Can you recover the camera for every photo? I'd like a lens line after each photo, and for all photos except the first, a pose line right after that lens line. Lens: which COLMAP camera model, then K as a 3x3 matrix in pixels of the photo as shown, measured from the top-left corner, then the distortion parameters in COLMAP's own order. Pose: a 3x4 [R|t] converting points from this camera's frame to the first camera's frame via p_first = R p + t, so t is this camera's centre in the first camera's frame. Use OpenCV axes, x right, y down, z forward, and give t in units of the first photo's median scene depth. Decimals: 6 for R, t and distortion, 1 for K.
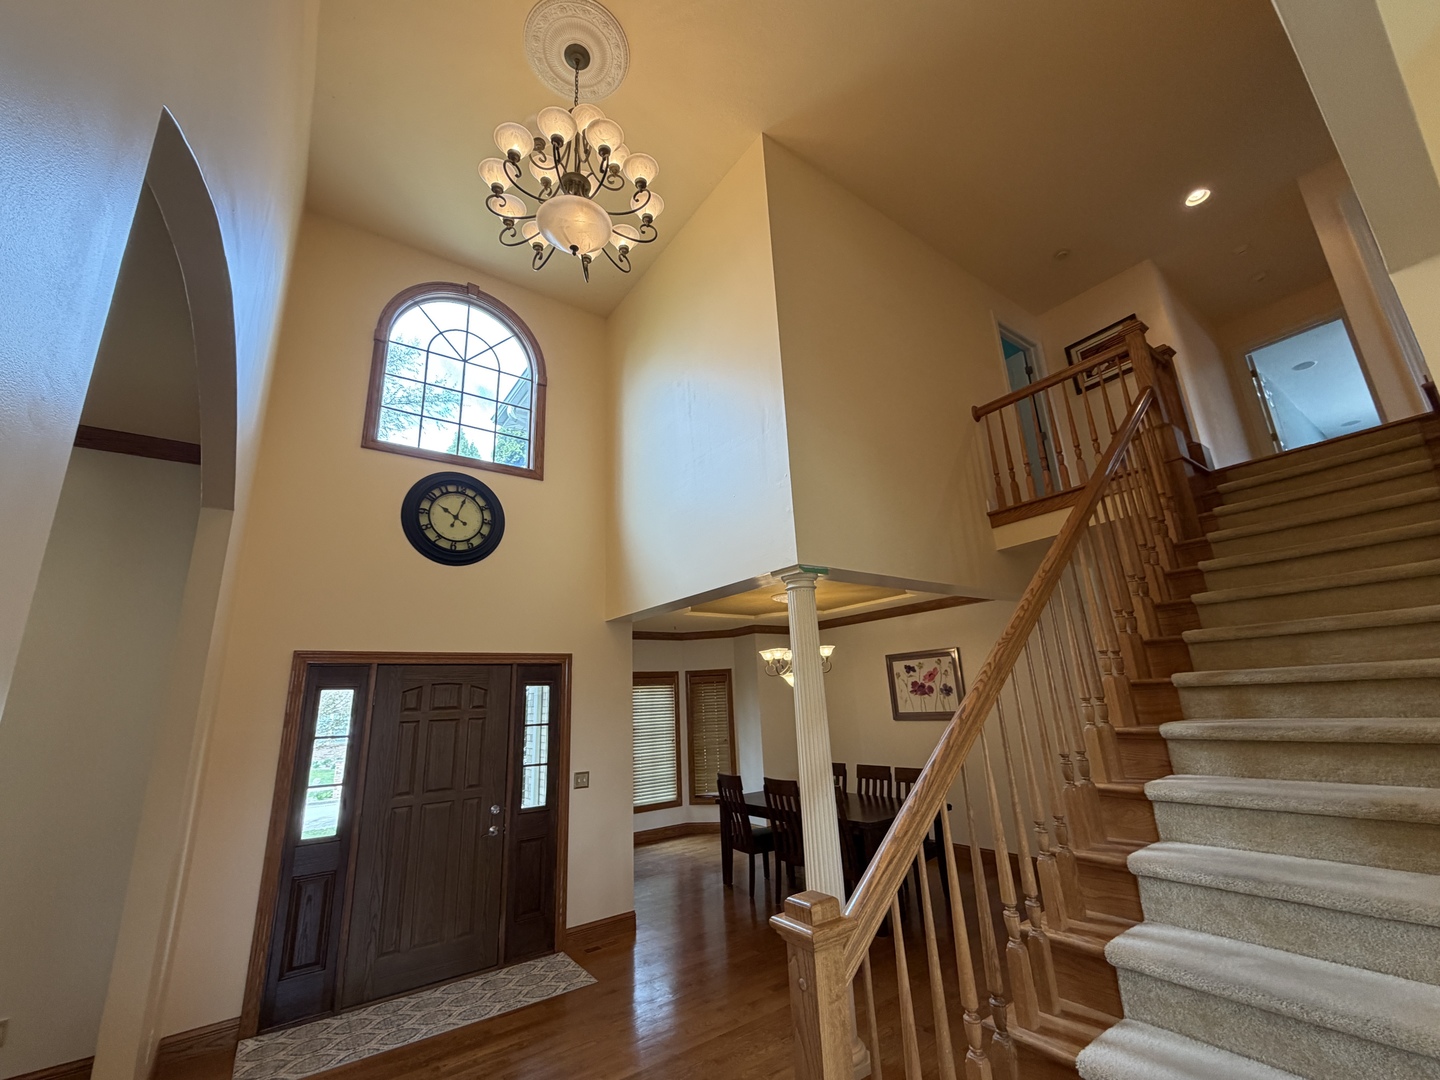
lens RADIAL K [[574.5, 0, 717.3], [0, 574.5, 542.1], [0, 0, 1]] dist [0.002066, -0.000469]
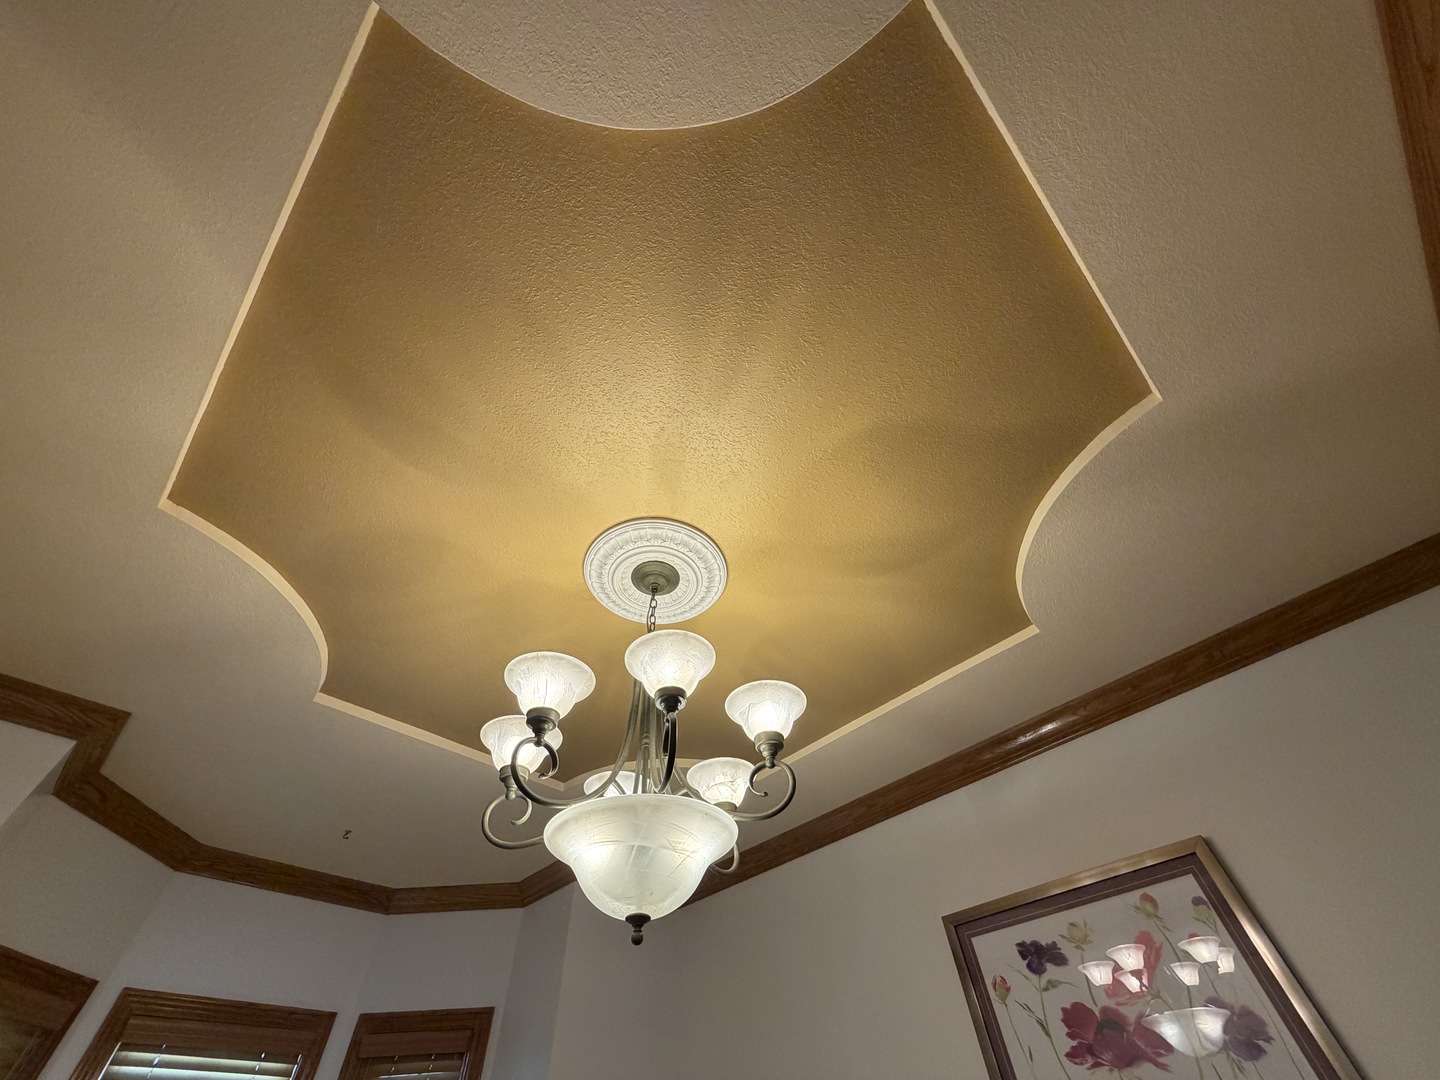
lens RADIAL K [[574.5, 0, 717.3], [0, 574.5, 542.1], [0, 0, 1]] dist [0.002066, -0.000469]
pose [[0.989086, 0.117931, 0.088325, 0.118326], [-0.047887, 0.824218, -0.564245, 0.219963], [-0.139341, 0.553857, 0.820869, 0.660017]]
